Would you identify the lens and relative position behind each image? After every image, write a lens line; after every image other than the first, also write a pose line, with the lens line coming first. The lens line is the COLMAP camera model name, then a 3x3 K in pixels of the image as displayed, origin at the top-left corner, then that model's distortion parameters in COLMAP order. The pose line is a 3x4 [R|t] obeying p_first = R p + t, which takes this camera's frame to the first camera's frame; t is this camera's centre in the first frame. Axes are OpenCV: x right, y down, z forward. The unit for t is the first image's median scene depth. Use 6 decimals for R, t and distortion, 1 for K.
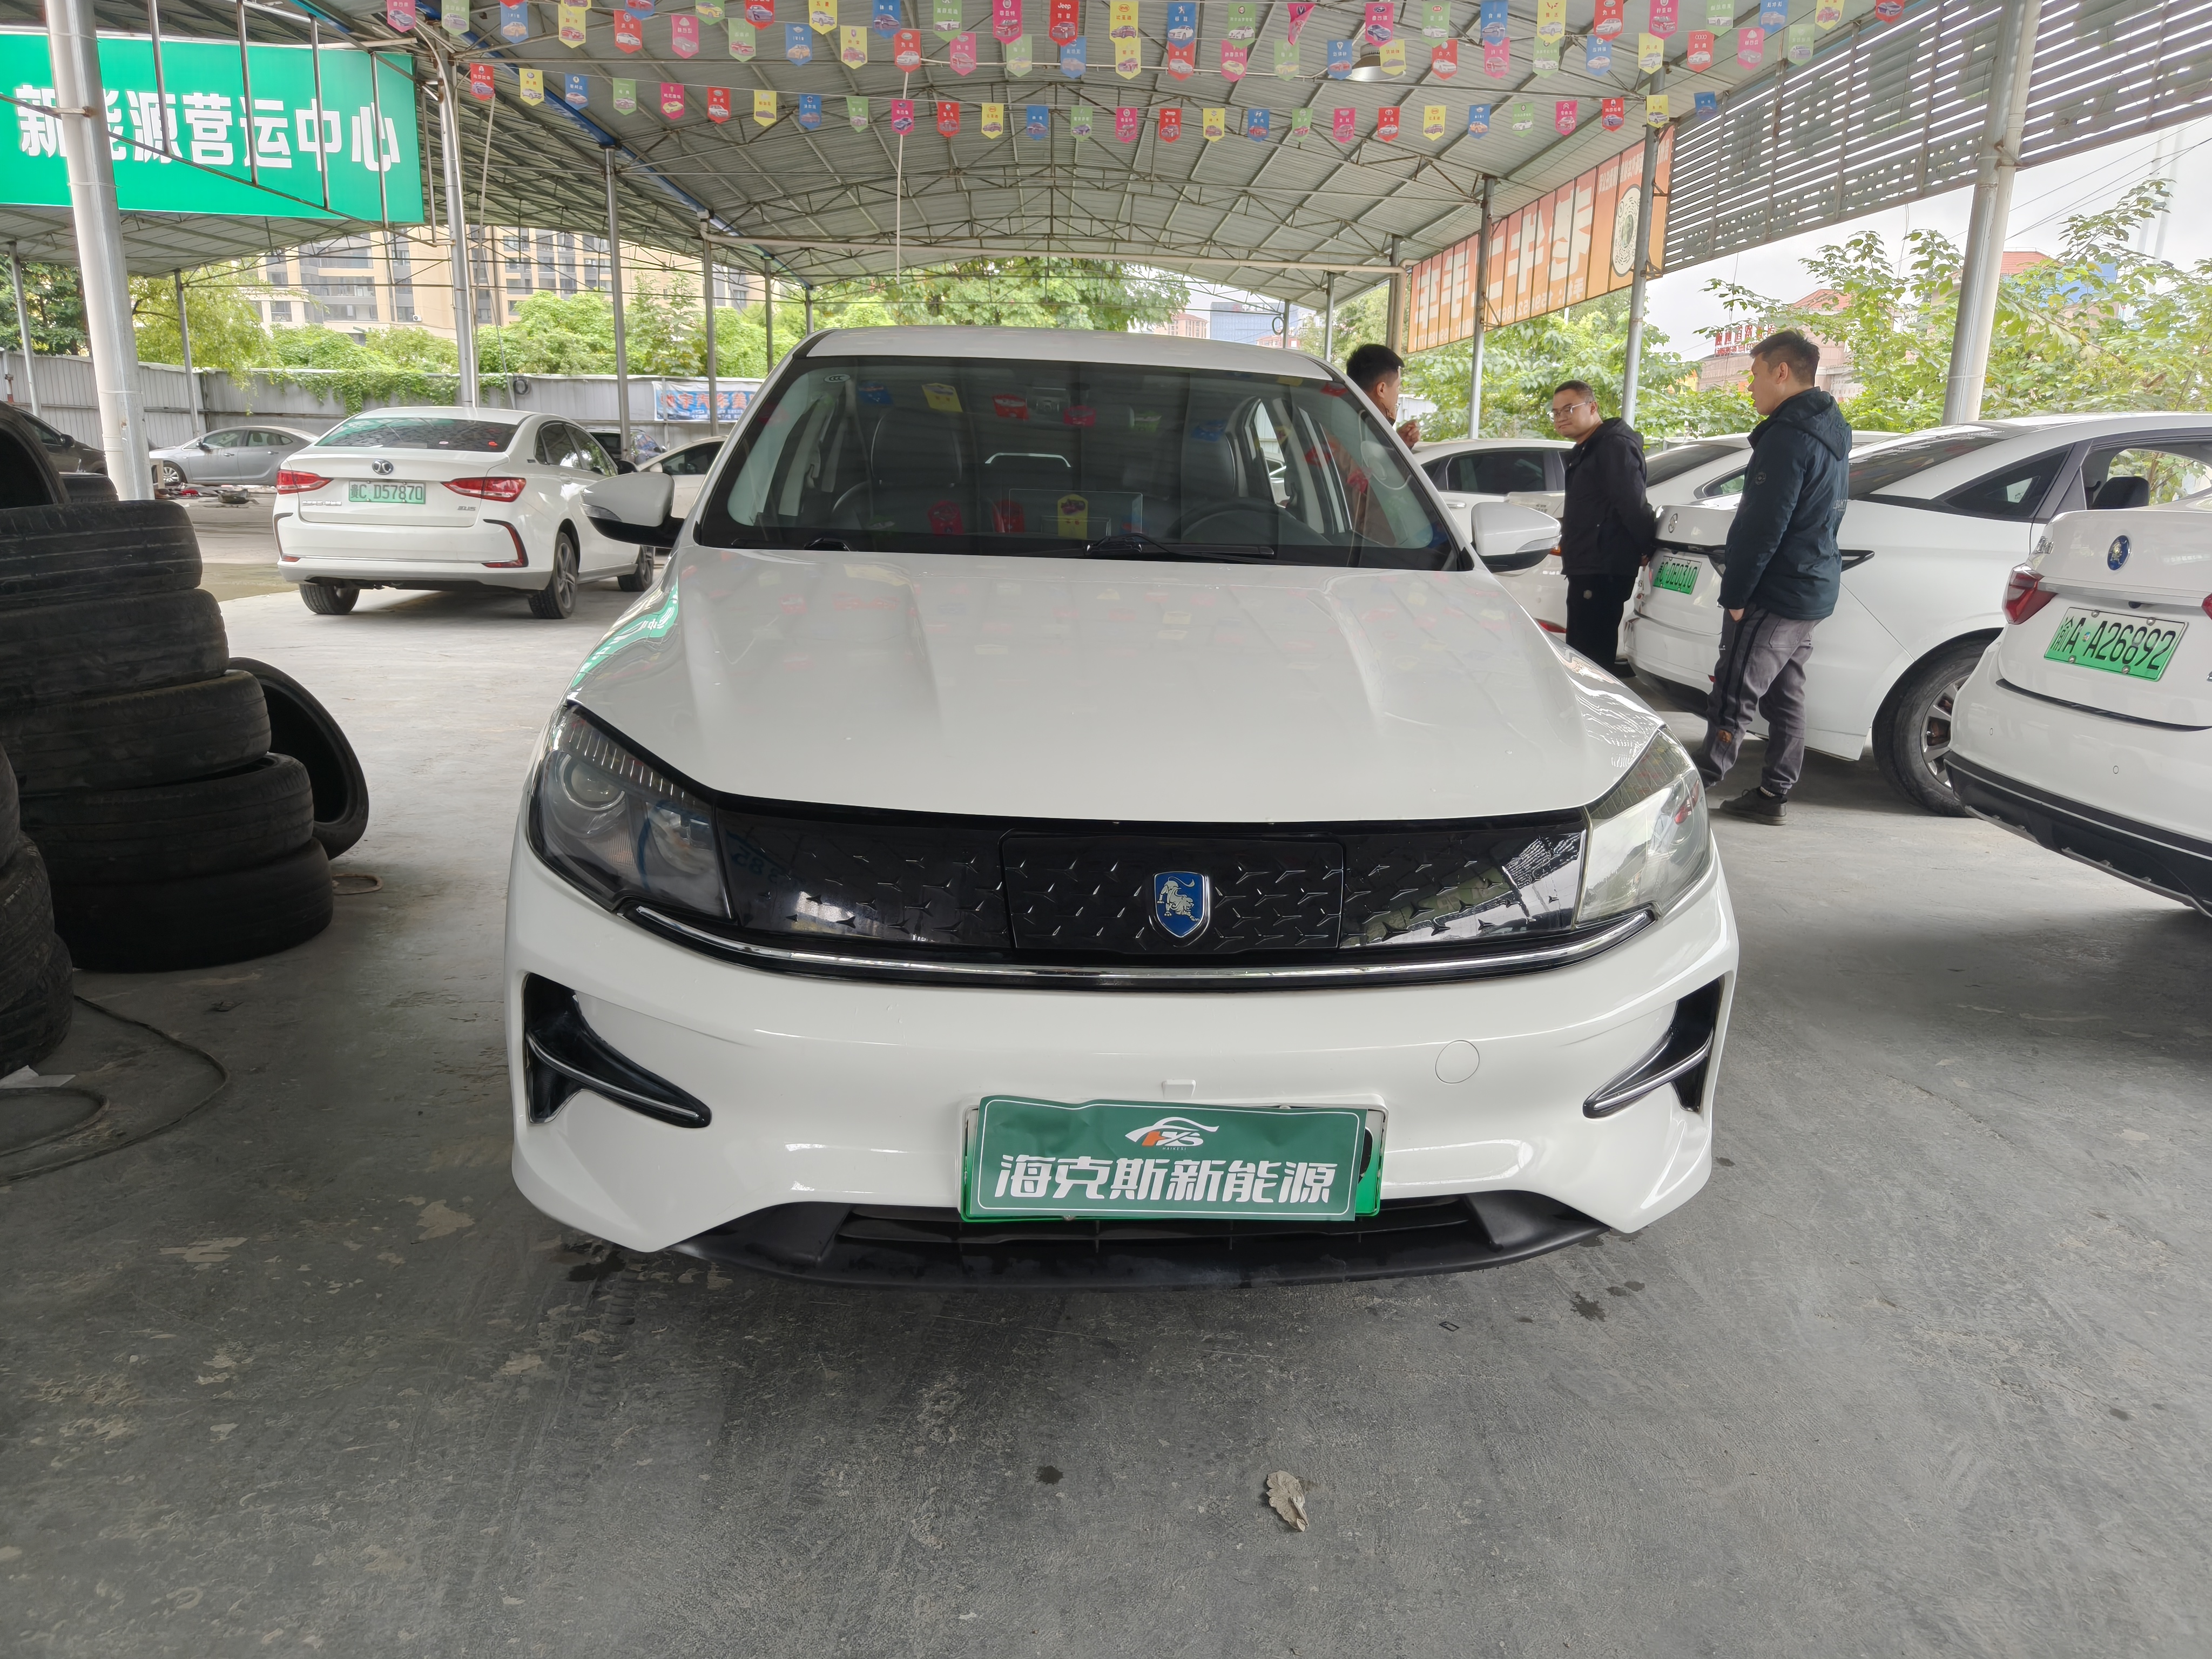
lens RADIAL K [[1541.8, 0, 1117.9], [0, 1541.8, 822.4], [0, 0, 1]] dist [0.008727, 0.006224]
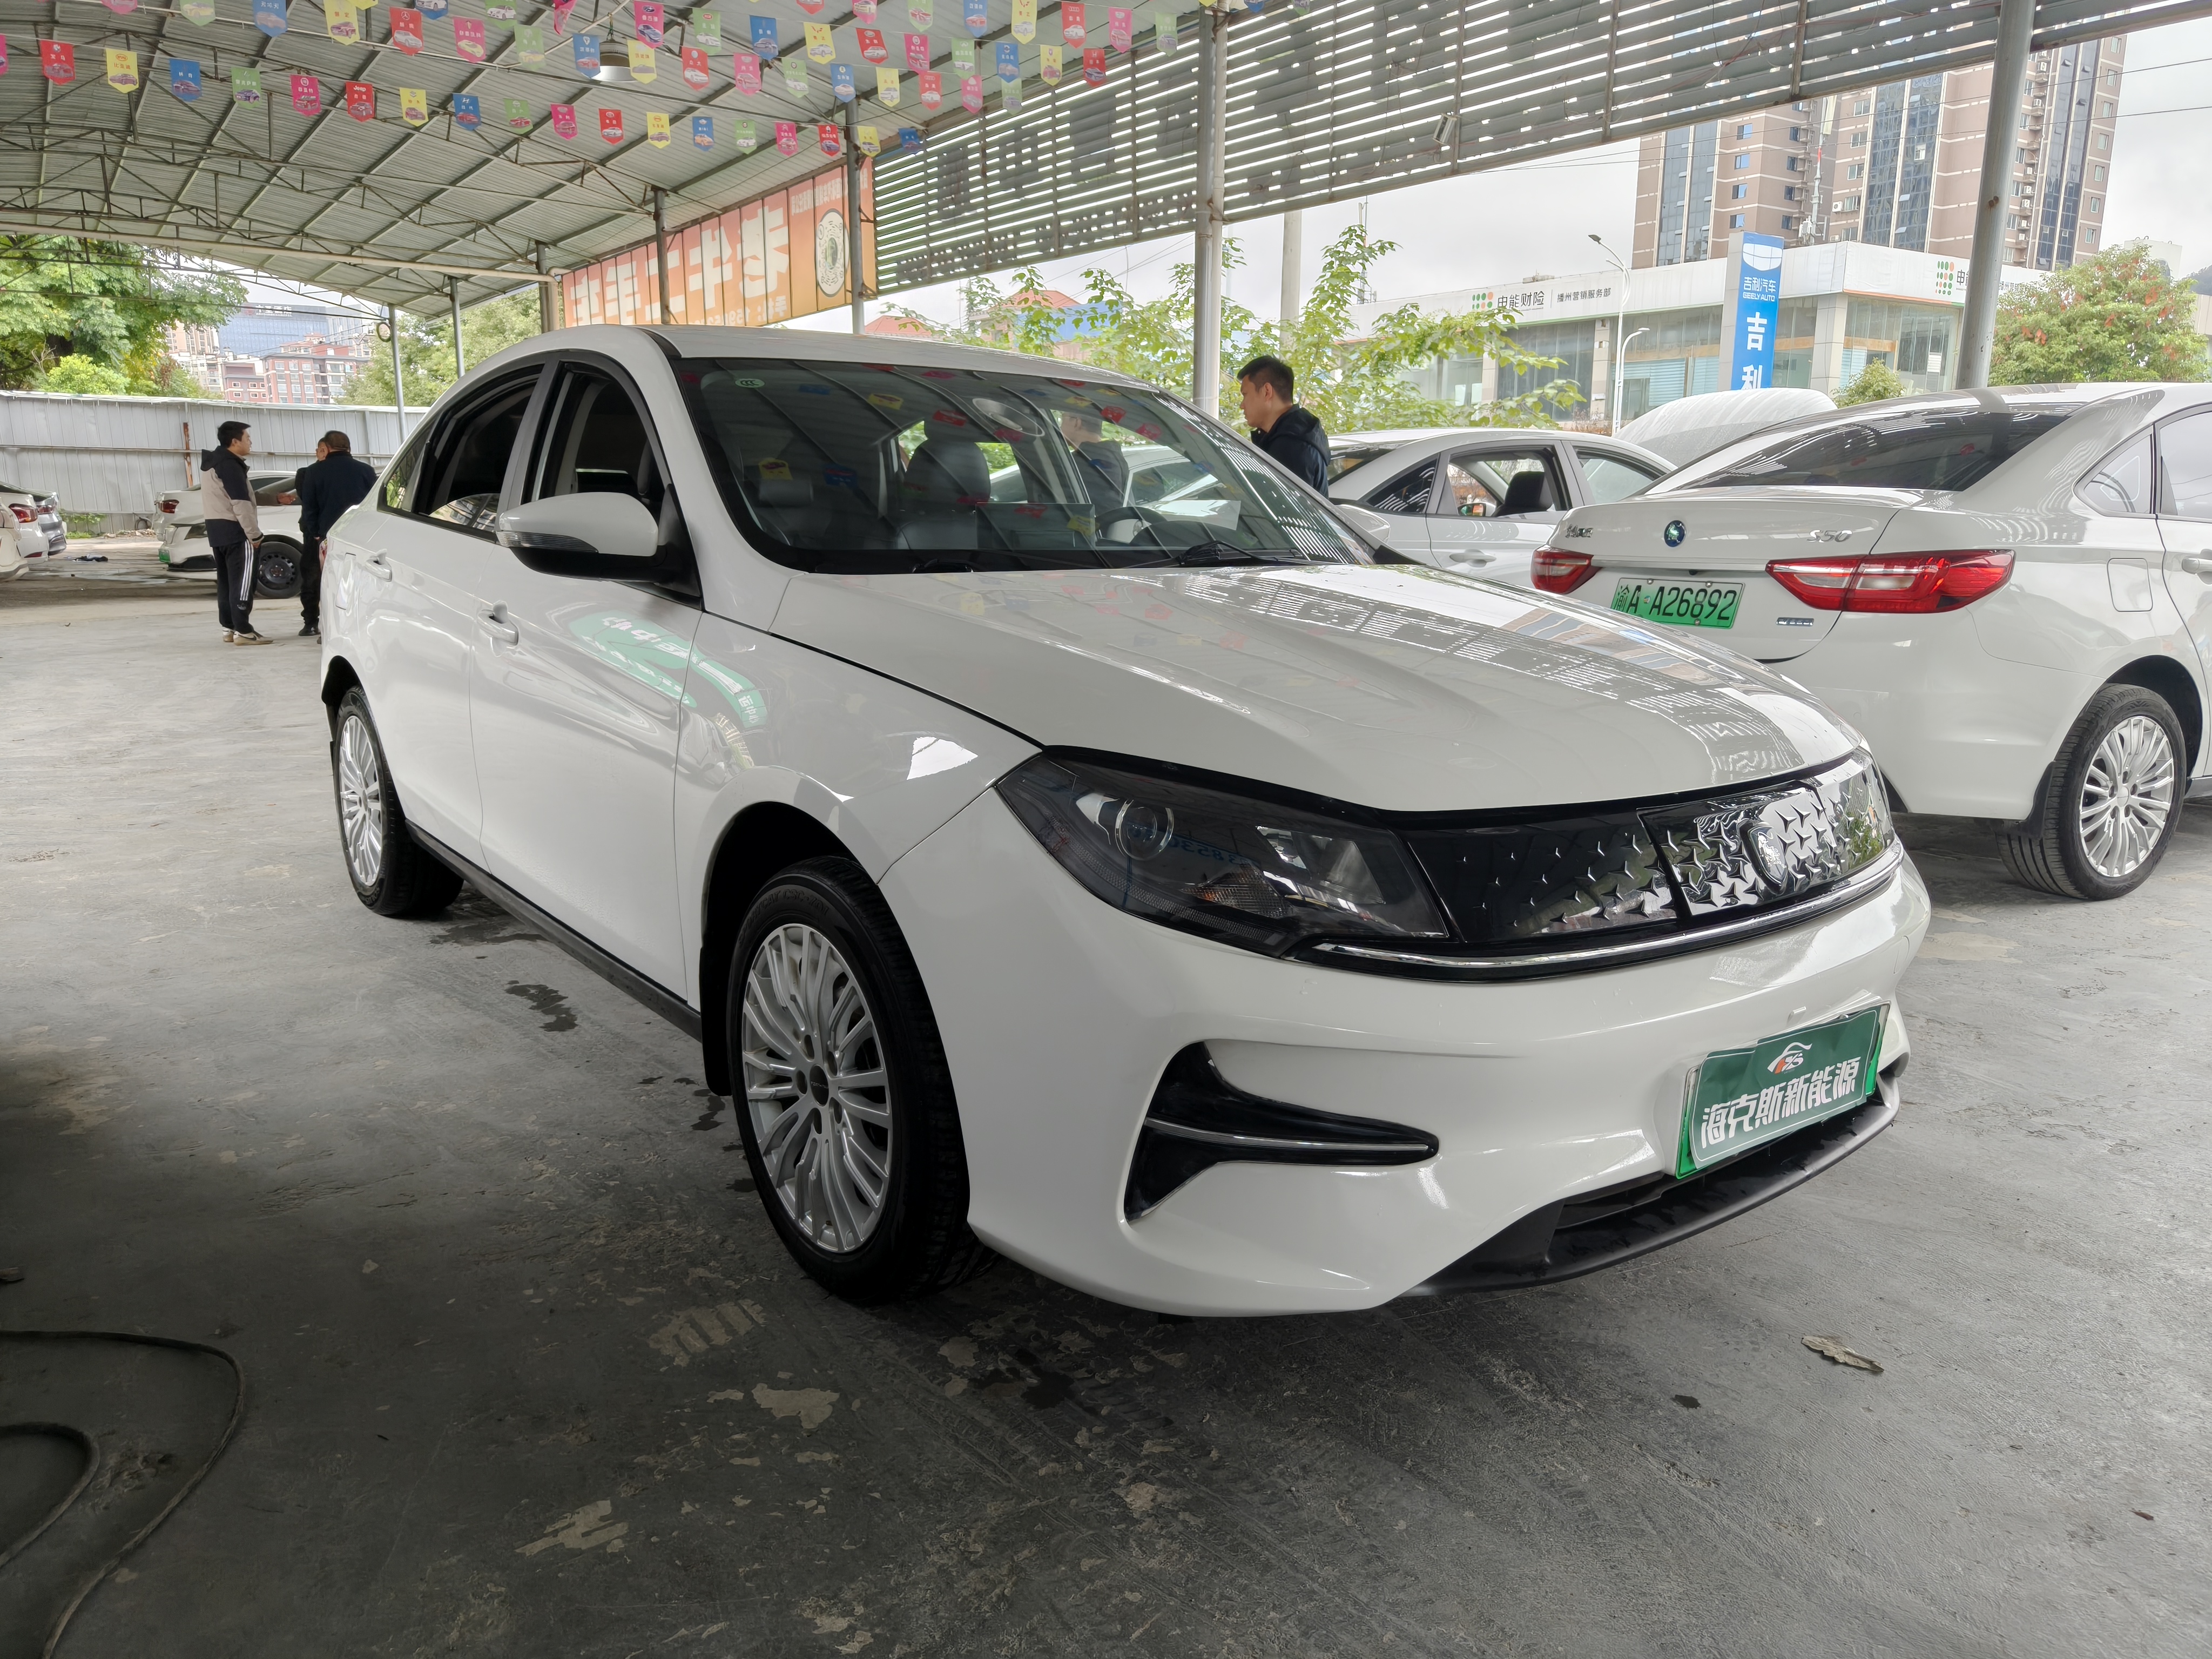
lens RADIAL K [[1554.6, 0, 1106.0], [0, 1554.6, 829.5], [0, 0, 1]] dist [-0.011577, 0.032500]
pose [[0.848926, -0.132004, 0.511762, -0.117347], [0.135438, 0.990308, 0.030770, -0.008223], [-0.510863, 0.043190, 0.858576, 0.033702]]
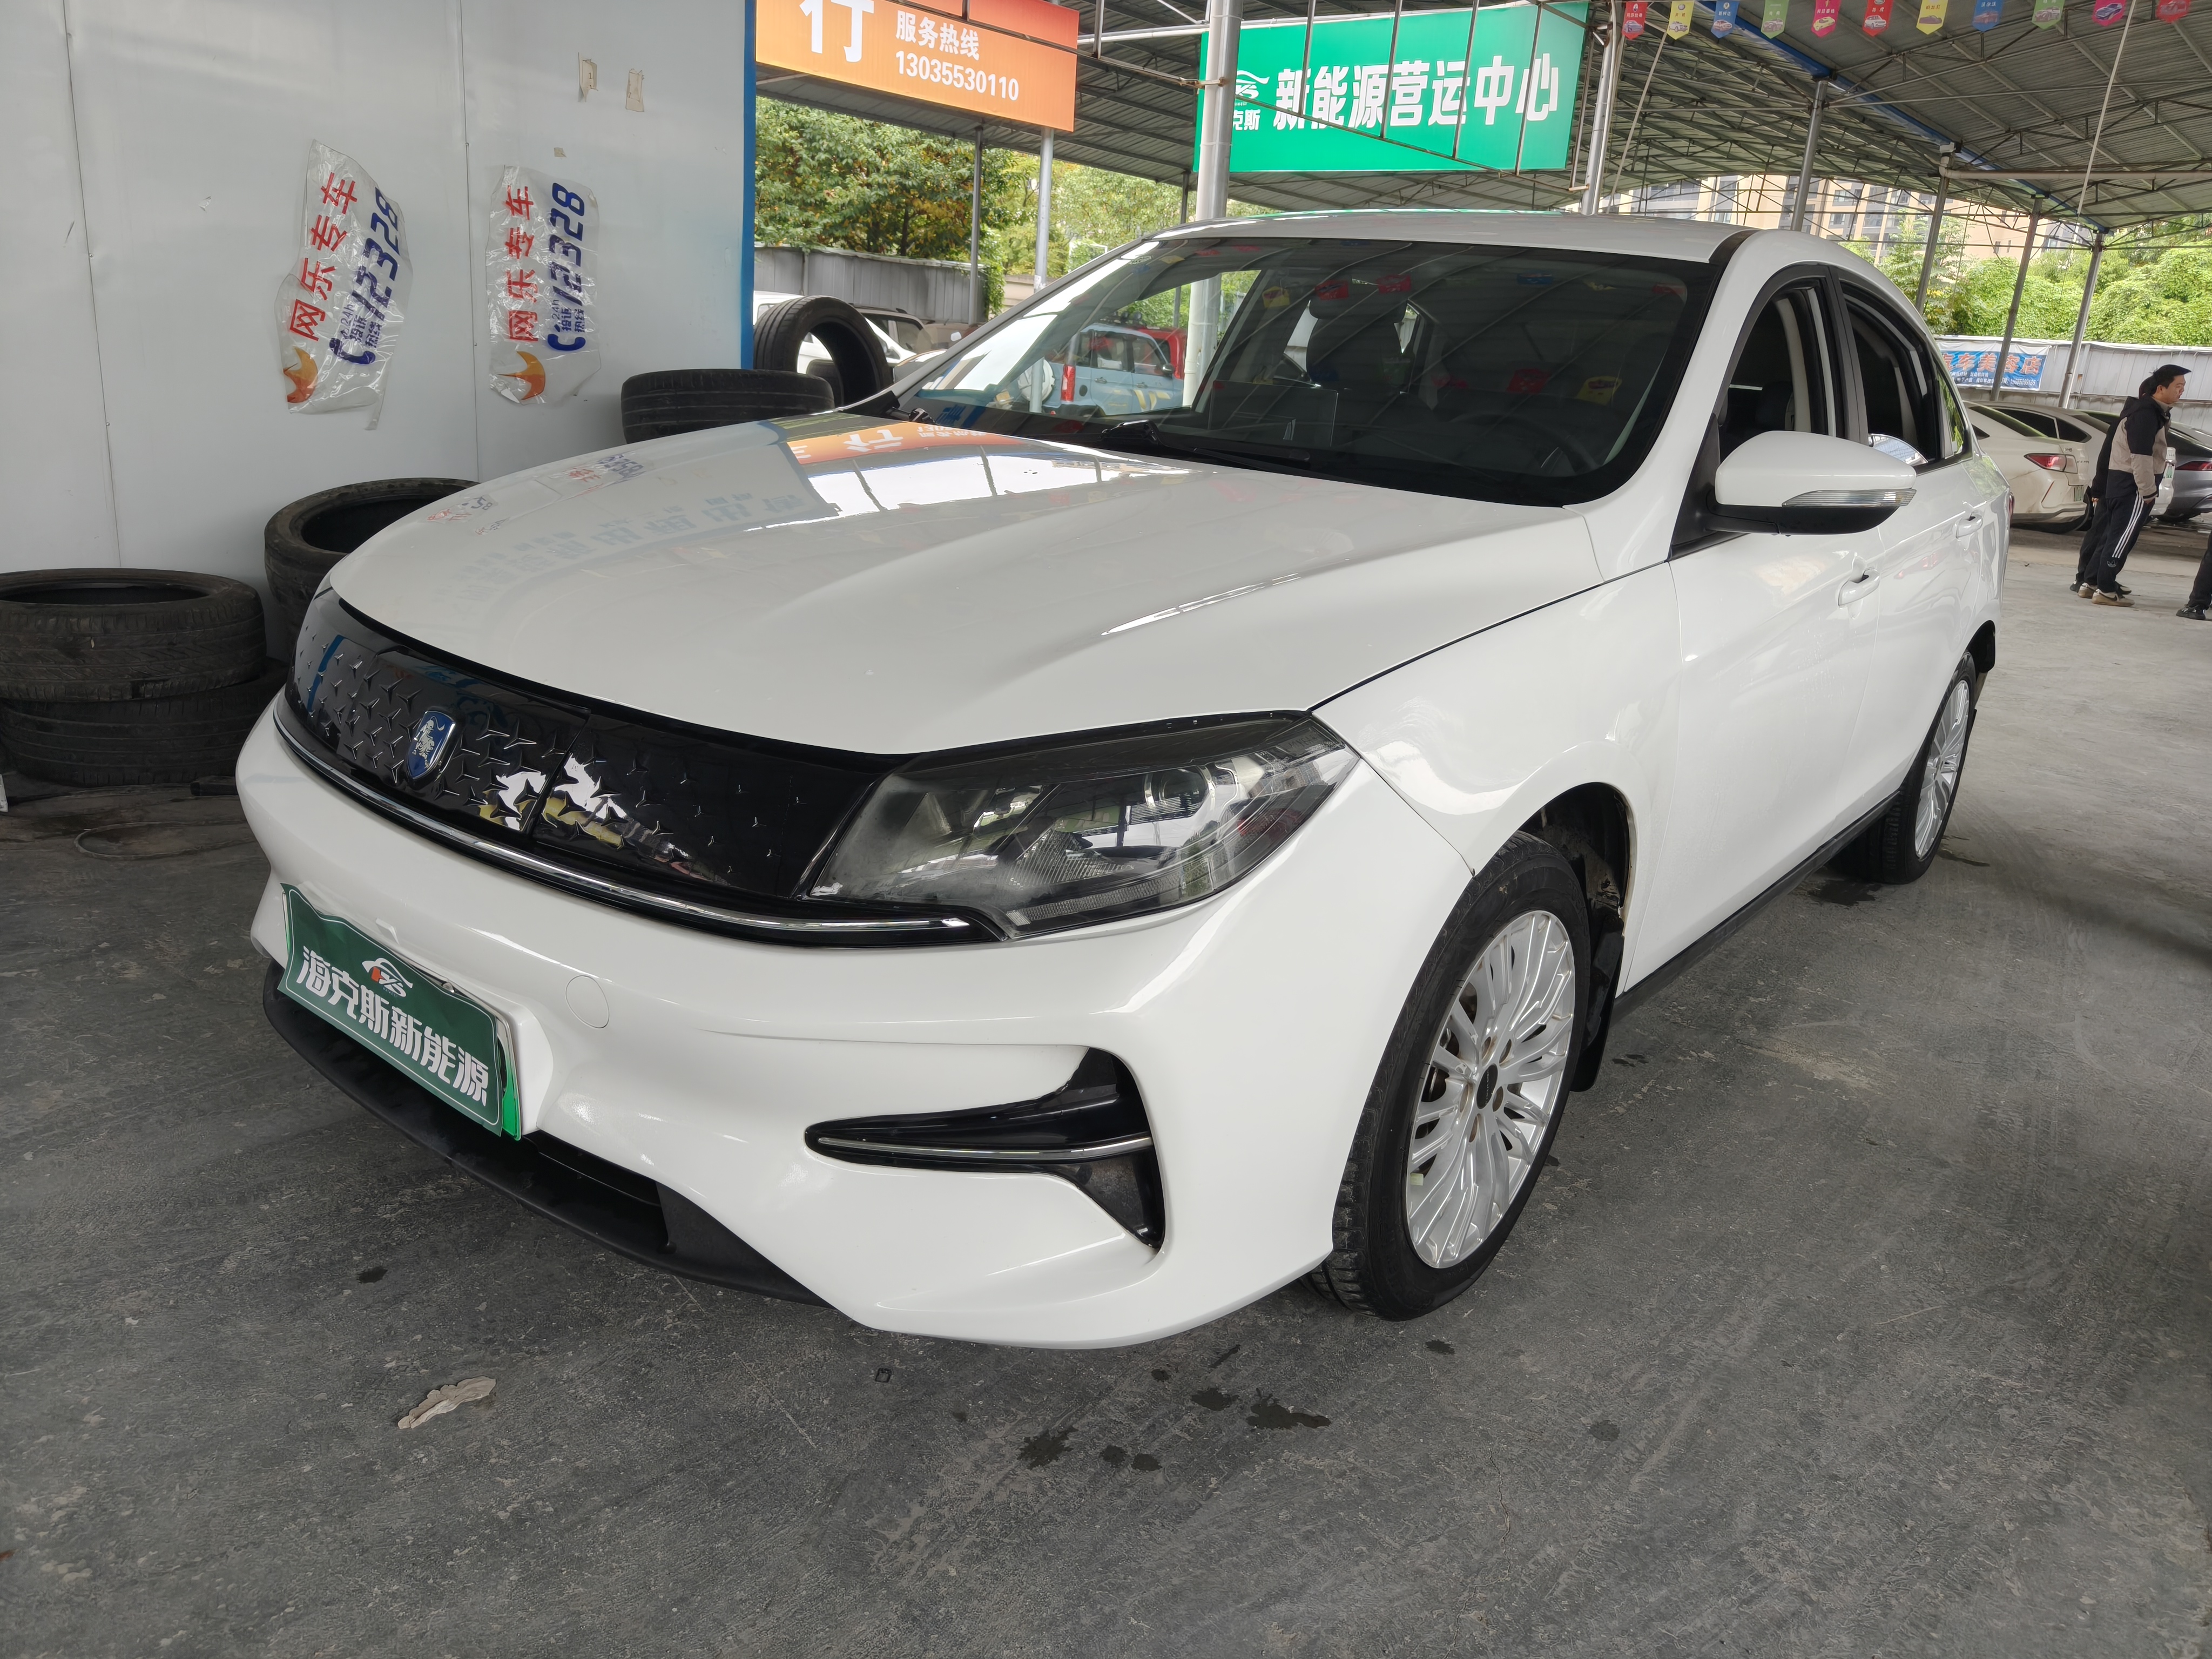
lens RADIAL K [[1541.8, 0, 1117.9], [0, 1541.8, 822.4], [0, 0, 1]] dist [0.008727, 0.006224]
pose [[0.723102, 0.228521, -0.651845, 0.121236], [-0.212645, 0.971505, 0.104695, -0.011387], [0.657195, 0.062906, 0.751091, 0.069833]]
